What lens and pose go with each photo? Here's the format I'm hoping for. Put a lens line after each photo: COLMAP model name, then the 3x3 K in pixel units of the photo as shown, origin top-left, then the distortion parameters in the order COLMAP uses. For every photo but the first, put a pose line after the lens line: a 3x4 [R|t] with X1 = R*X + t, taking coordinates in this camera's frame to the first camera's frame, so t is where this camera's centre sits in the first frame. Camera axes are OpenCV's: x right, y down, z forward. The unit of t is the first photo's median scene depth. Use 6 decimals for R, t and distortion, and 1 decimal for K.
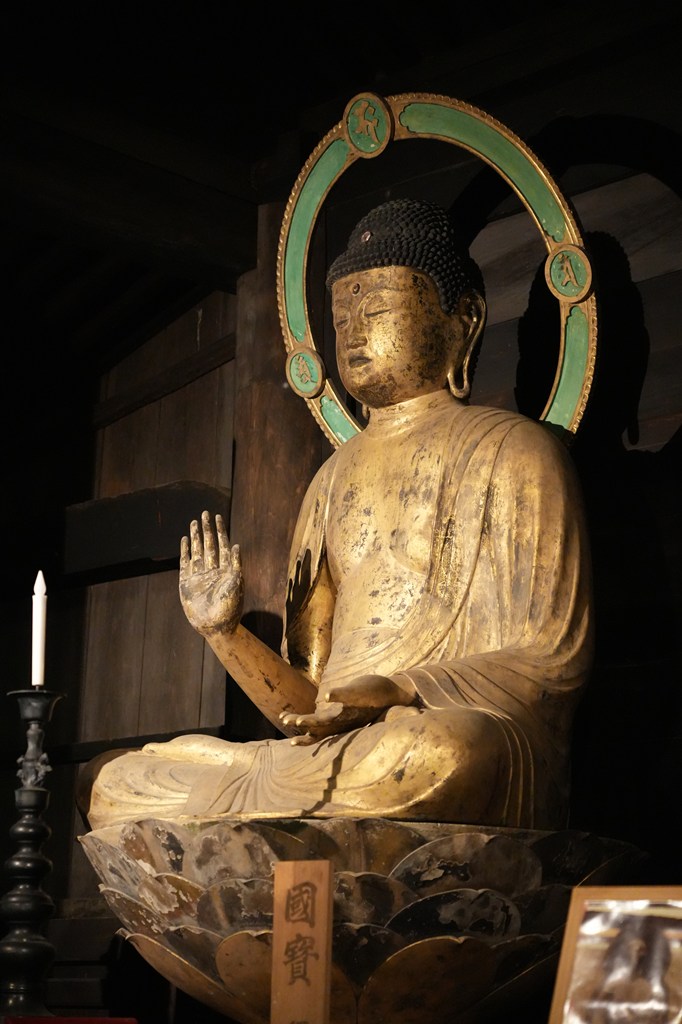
lens RADIAL K [[2054.4, 0, 340.7], [0, 2054.4, 508.8], [0, 0, 1]] dist [0.001990, 0.000000]
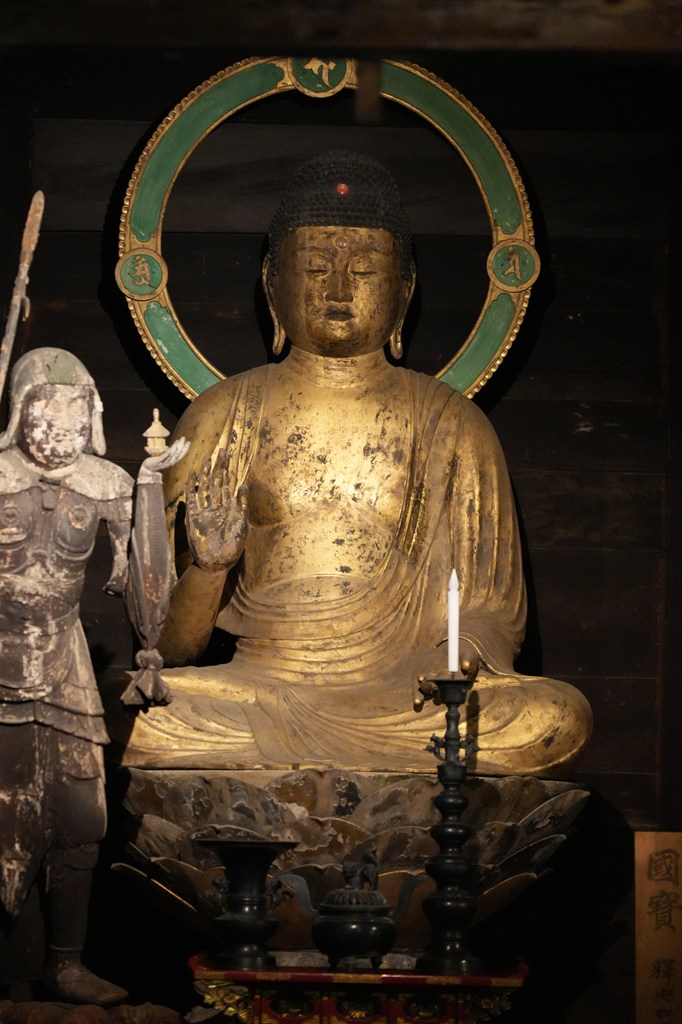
lens RADIAL K [[2901.3, 0, 337.4], [0, 2901.3, 502.1], [0, 0, 1]] dist [-0.030910, 0.000000]
pose [[0.715760, 0.075104, 0.694296, -1.042385], [-0.171226, 0.982727, 0.070216, -0.085162], [-0.677030, -0.169139, 0.716256, -0.064544]]
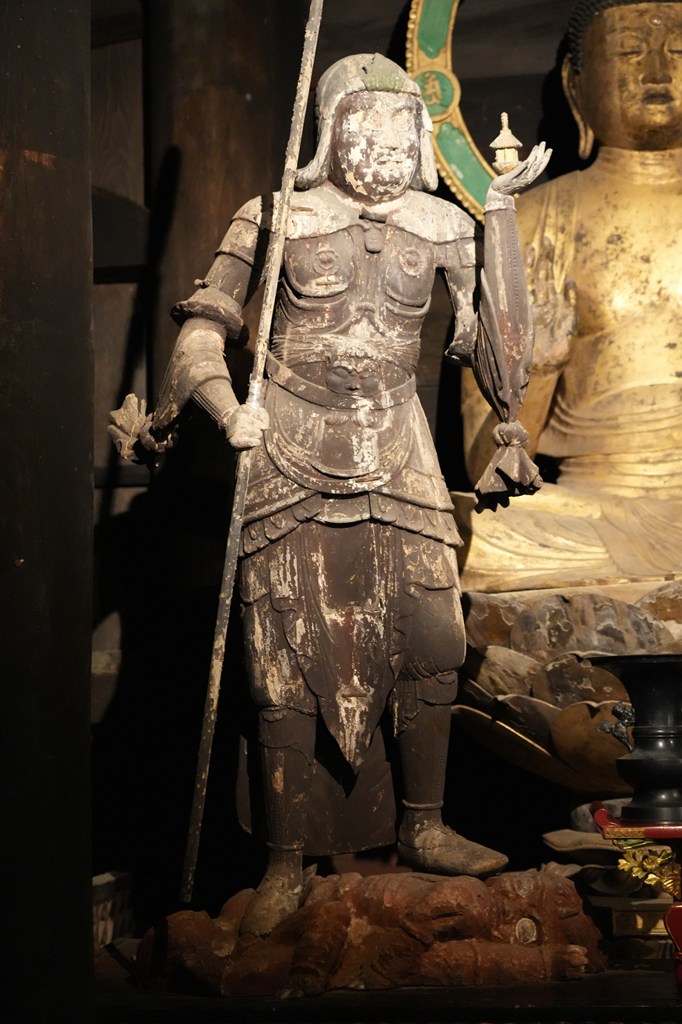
lens RADIAL K [[1806.7, 0, 341.0], [0, 1806.7, 518.3], [0, 0, 1]] dist [-0.007767, 0.000000]
pose [[0.768799, 0.035779, 0.638488, -0.654221], [-0.113190, 0.990283, 0.080799, 0.071844], [-0.629393, -0.134388, 0.765378, 0.448127]]
